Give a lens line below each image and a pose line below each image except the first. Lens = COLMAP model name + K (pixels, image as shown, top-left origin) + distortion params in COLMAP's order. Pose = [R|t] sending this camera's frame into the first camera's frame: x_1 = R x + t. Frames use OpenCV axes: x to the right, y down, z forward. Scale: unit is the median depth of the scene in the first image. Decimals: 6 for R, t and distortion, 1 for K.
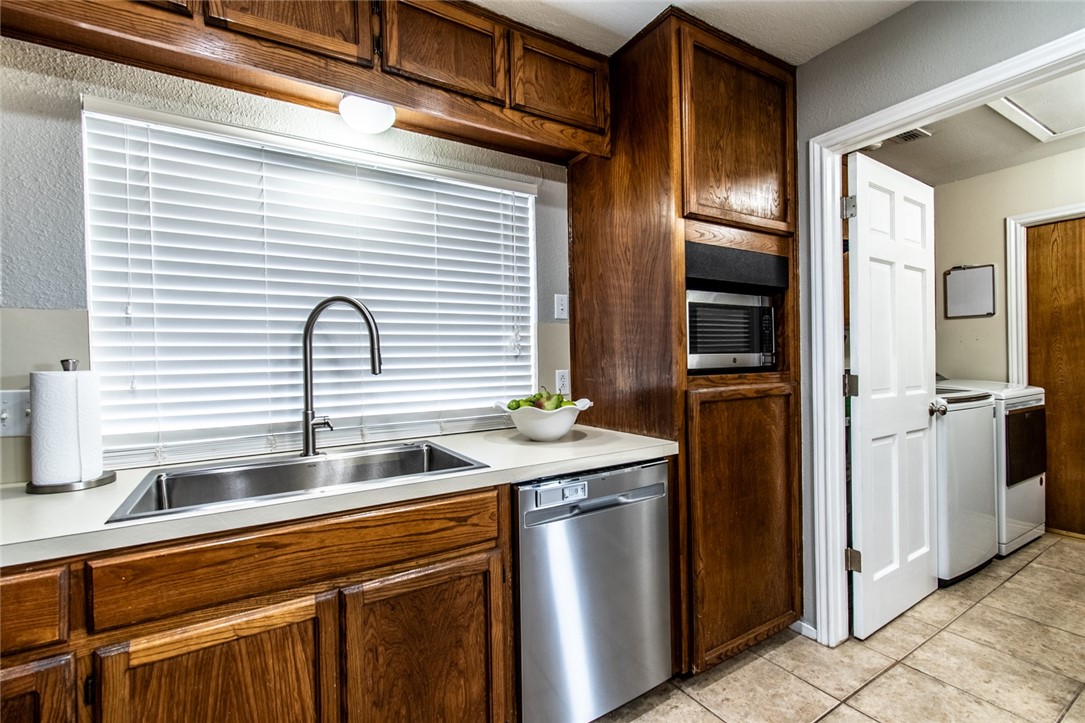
lens RADIAL K [[487.5, 0, 542.4], [0, 487.5, 361.6], [0, 0, 1]] dist [0.005339, -0.001085]
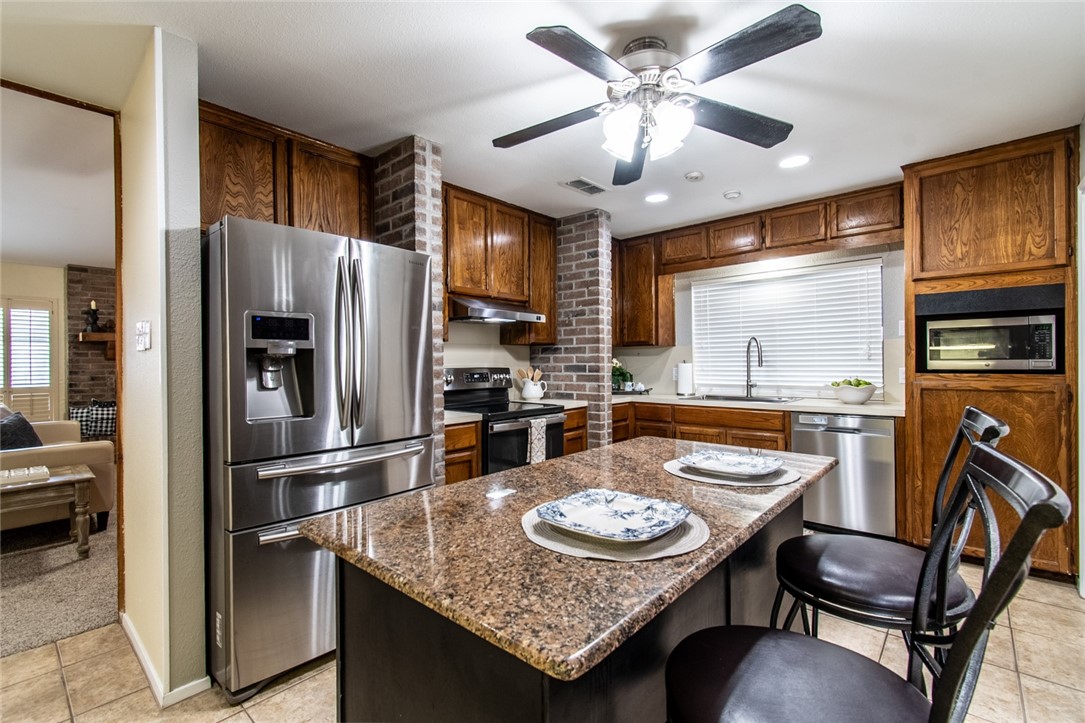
lens RADIAL K [[487.5, 0, 535.3], [0, 487.5, 361.6], [0, 0, 1]] dist [0.005339, -0.001085]
pose [[0.282022, 0.018238, -0.959234, 1.519381], [0.004603, 0.999782, 0.020362, -0.050841], [0.959397, -0.010158, 0.281877, -0.751173]]
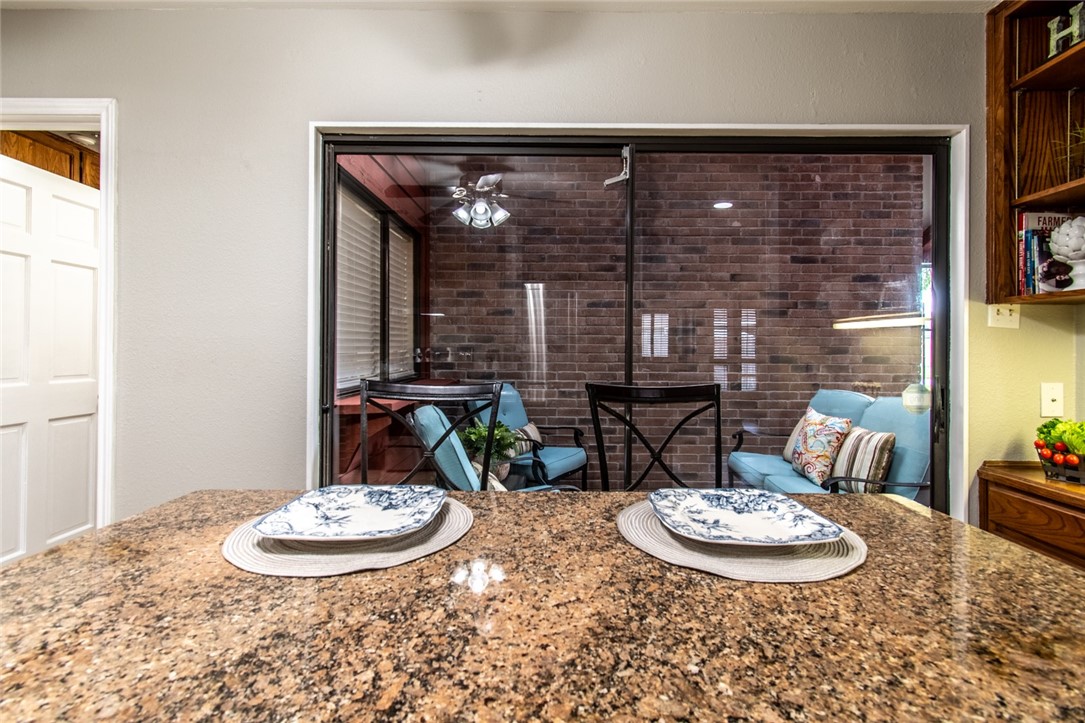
lens RADIAL K [[487.5, 0, 556.3], [0, 487.5, 340.2], [0, 0, 1]] dist [0.005339, -0.001085]
pose [[0.521780, 0.030590, 0.852531, 0.534231], [-0.012310, 0.999523, -0.028331, -0.013955], [-0.852991, 0.004288, 0.521908, -0.607496]]
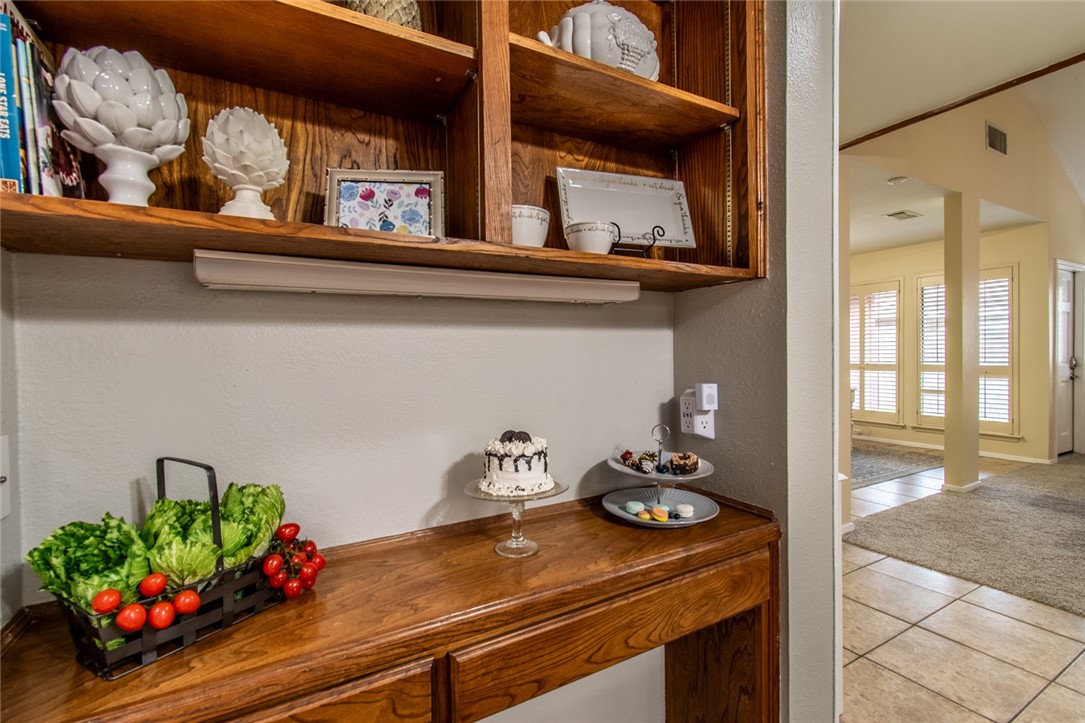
lens RADIAL K [[487.5, 0, 540.8], [0, 487.5, 359.4], [0, 0, 1]] dist [0.005339, -0.001085]
pose [[-0.998453, 0.032730, 0.044945, 1.423846], [0.033225, 0.999395, 0.010325, -0.021428], [-0.044580, 0.011802, -0.998936, -0.573387]]
